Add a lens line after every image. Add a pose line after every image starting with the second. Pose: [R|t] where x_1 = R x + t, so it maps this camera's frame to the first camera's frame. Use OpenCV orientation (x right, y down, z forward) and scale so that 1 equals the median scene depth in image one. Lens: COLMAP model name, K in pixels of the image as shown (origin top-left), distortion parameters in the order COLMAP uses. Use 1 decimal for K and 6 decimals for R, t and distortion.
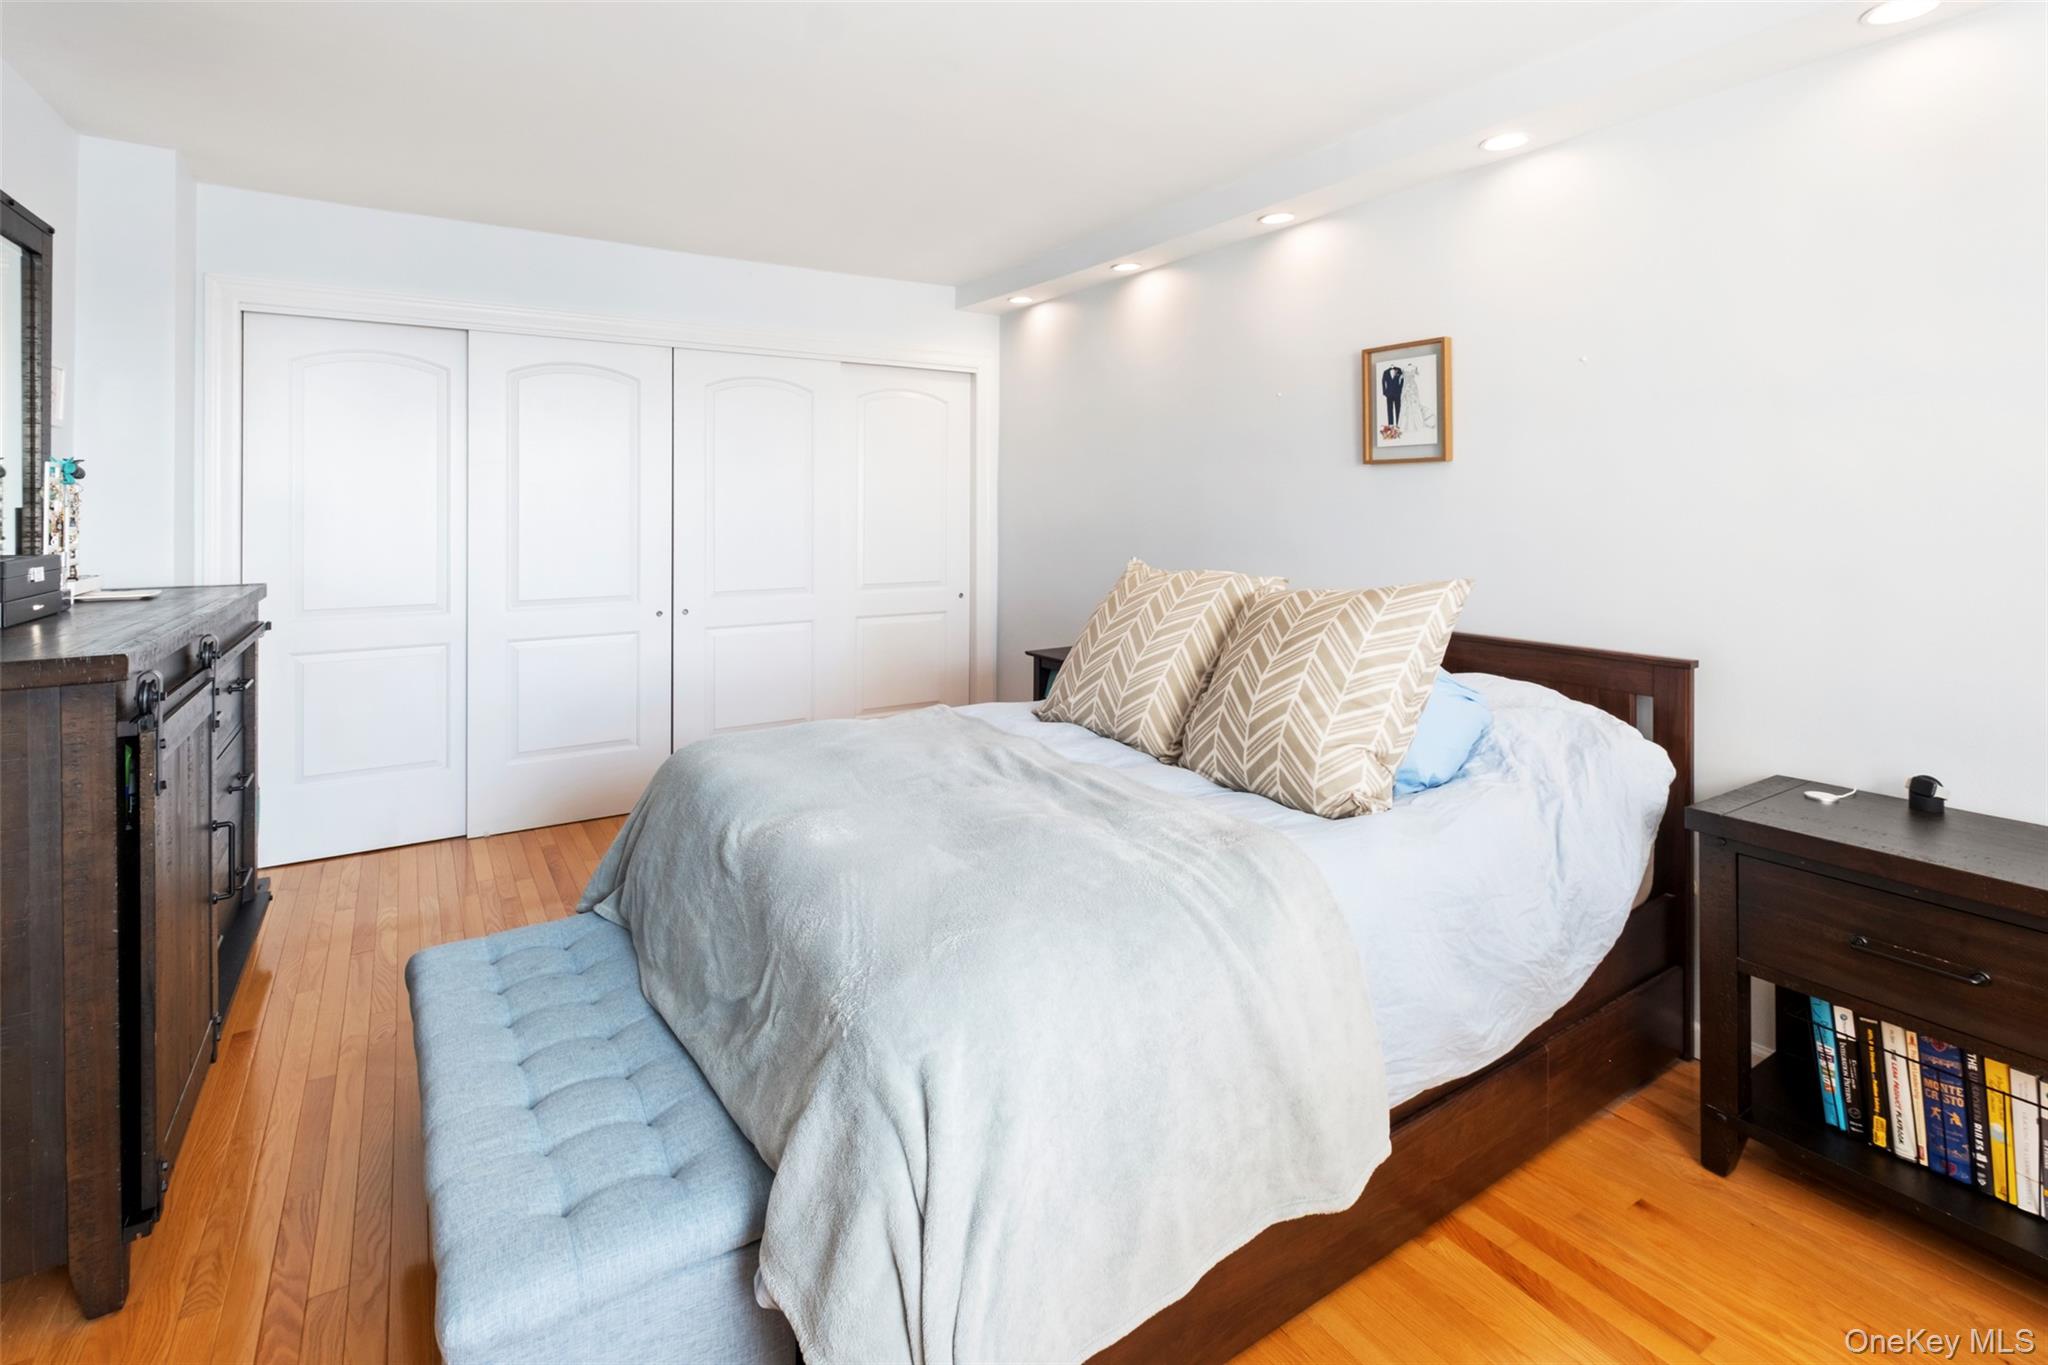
lens RADIAL K [[951.9, 0, 1024.0], [0, 951.9, 682.5], [0, 0, 1]] dist [0.000147, 0.000166]
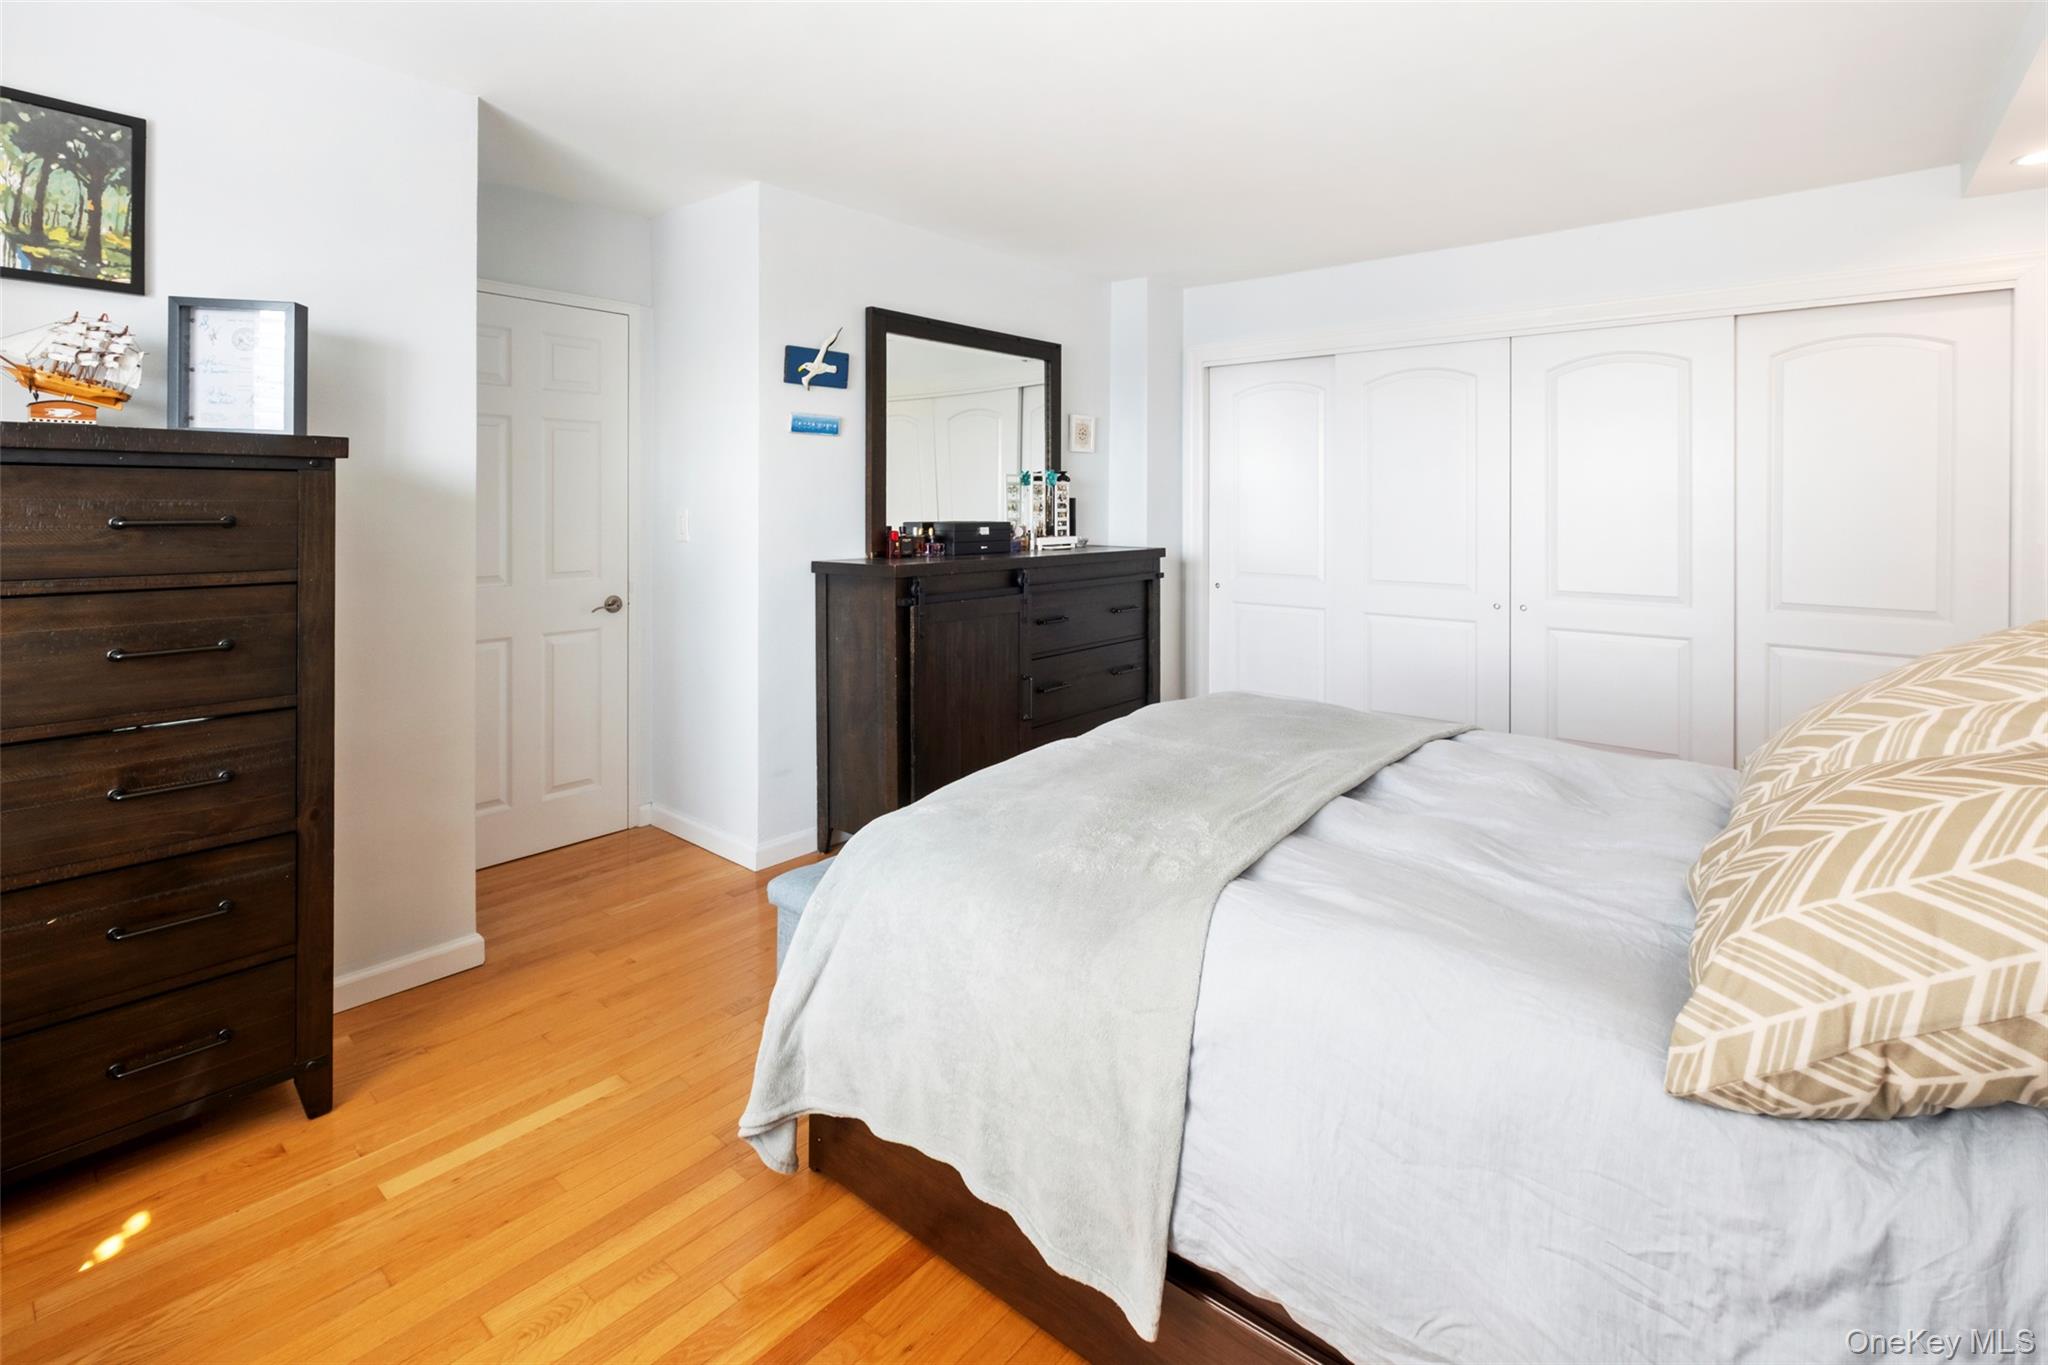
lens RADIAL K [[932.9, 0, 1024.0], [0, 932.9, 682.5], [0, 0, 1]] dist [-0.000500, -0.000066]
pose [[0.295522, 0.183700, -0.937508, 0.518326], [-0.177794, 0.974770, 0.134957, -0.049441], [0.938646, 0.126801, 0.320726, 0.298052]]
